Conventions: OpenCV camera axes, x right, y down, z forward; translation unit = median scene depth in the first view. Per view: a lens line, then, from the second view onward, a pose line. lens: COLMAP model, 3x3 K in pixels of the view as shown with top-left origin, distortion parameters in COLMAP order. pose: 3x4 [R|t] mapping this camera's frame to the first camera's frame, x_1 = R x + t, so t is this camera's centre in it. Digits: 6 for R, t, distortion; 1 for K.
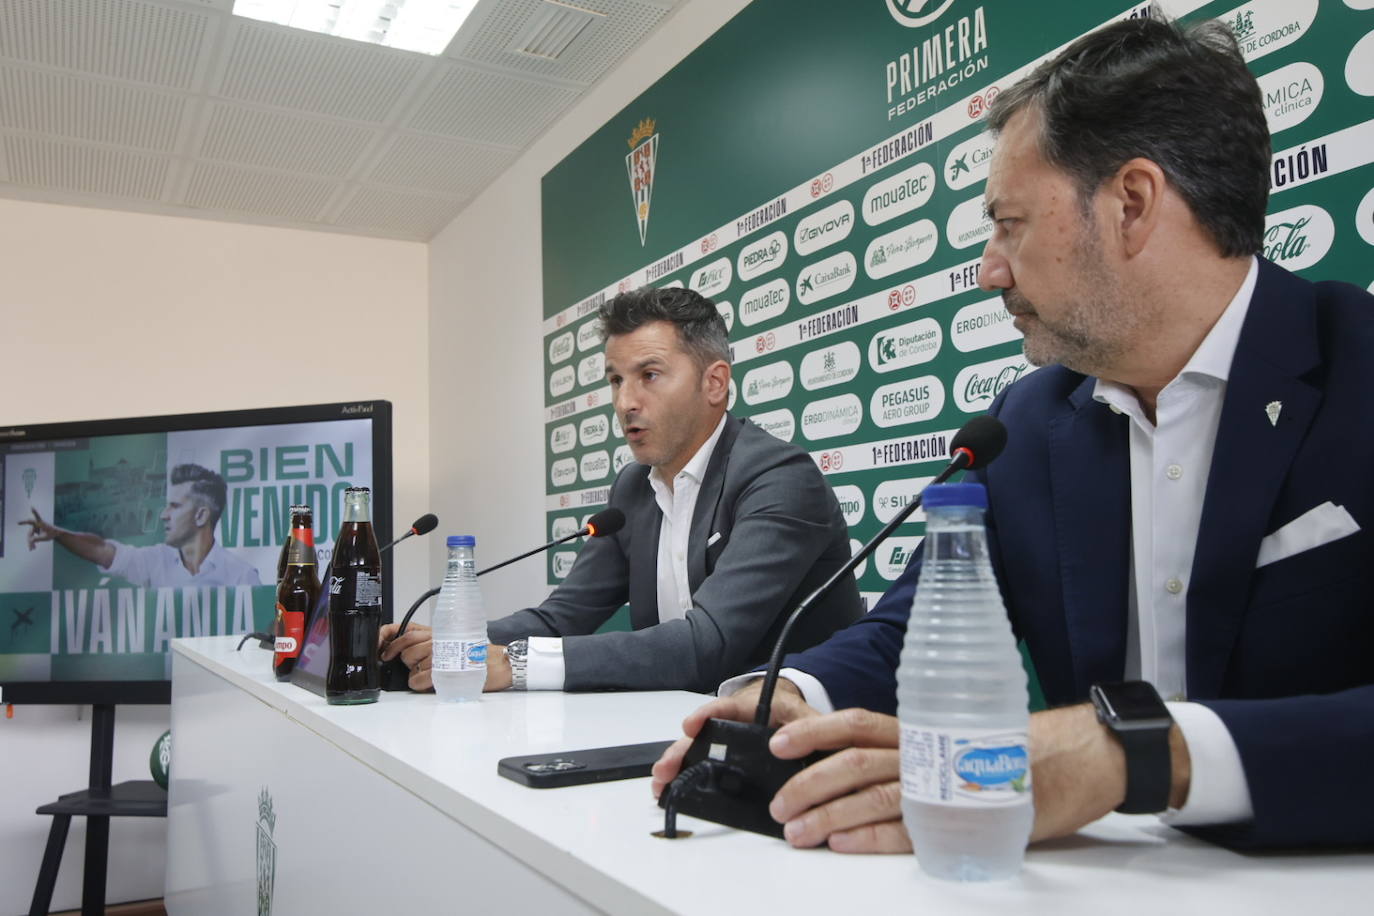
lens RADIAL K [[1112.5, 0, 687.0], [0, 1112.5, 458.0], [0, 0, 1]] dist [0.042844, -0.001476]
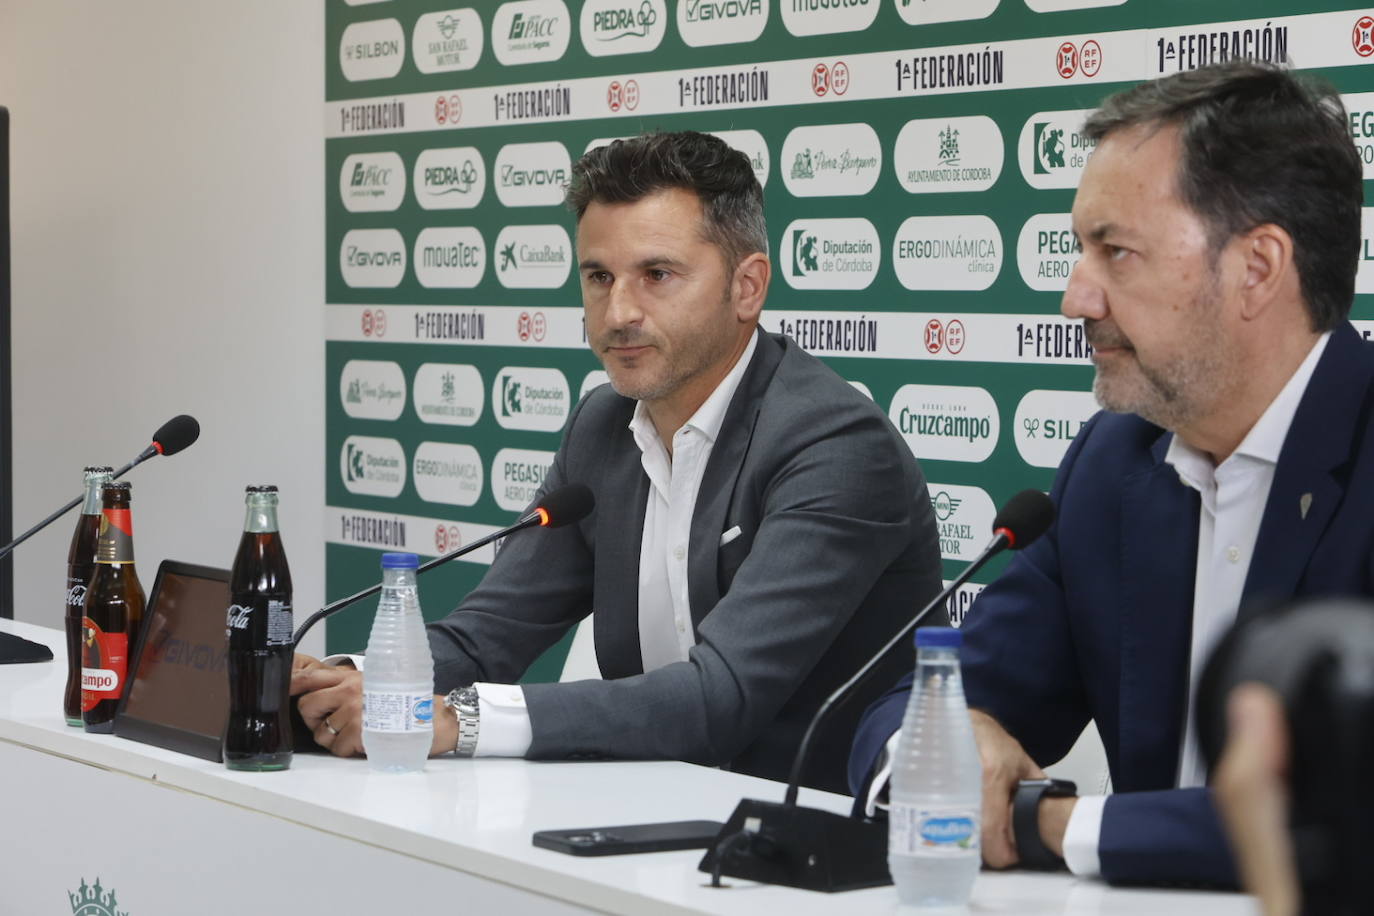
lens RADIAL K [[3871.0, 0, 687.0], [0, 3871.0, 458.0], [0, 0, 1]] dist [-0.024439, -0.288052]
pose [[0.999132, 0.026114, 0.032446, -0.047479], [-0.030284, 0.990310, 0.135529, -0.172312], [-0.028592, -0.136394, 0.990242, -0.767809]]
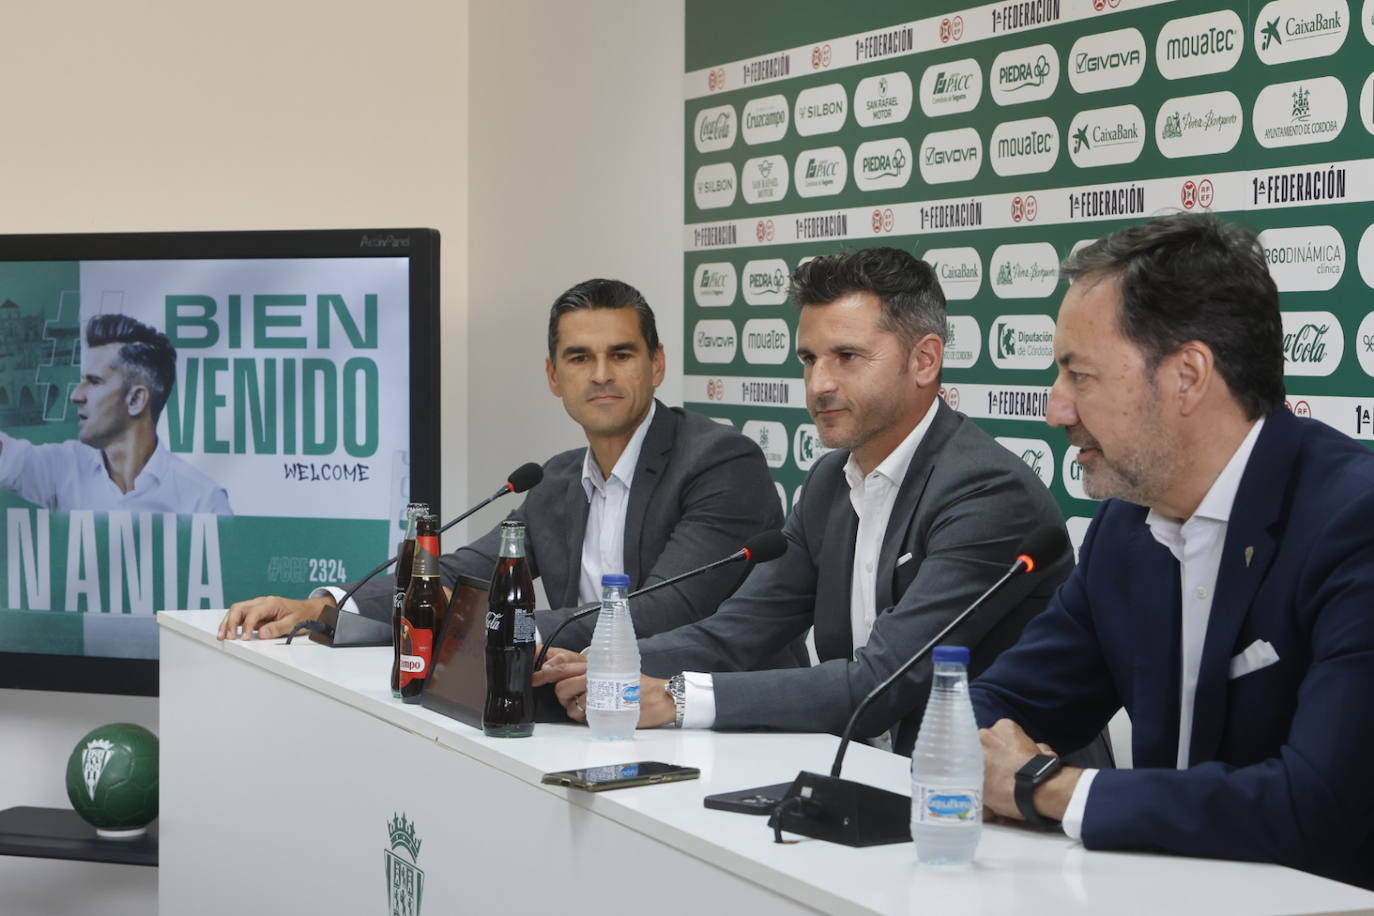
lens RADIAL K [[2847.9, 0, 687.0], [0, 2847.9, 458.0], [0, 0, 1]] dist [0.001964, 0.001882]
pose [[0.992910, 0.034831, -0.113654, 0.070372], [-0.019488, 0.990869, 0.133415, -0.181998], [0.117263, -0.130254, 0.984522, -0.718028]]
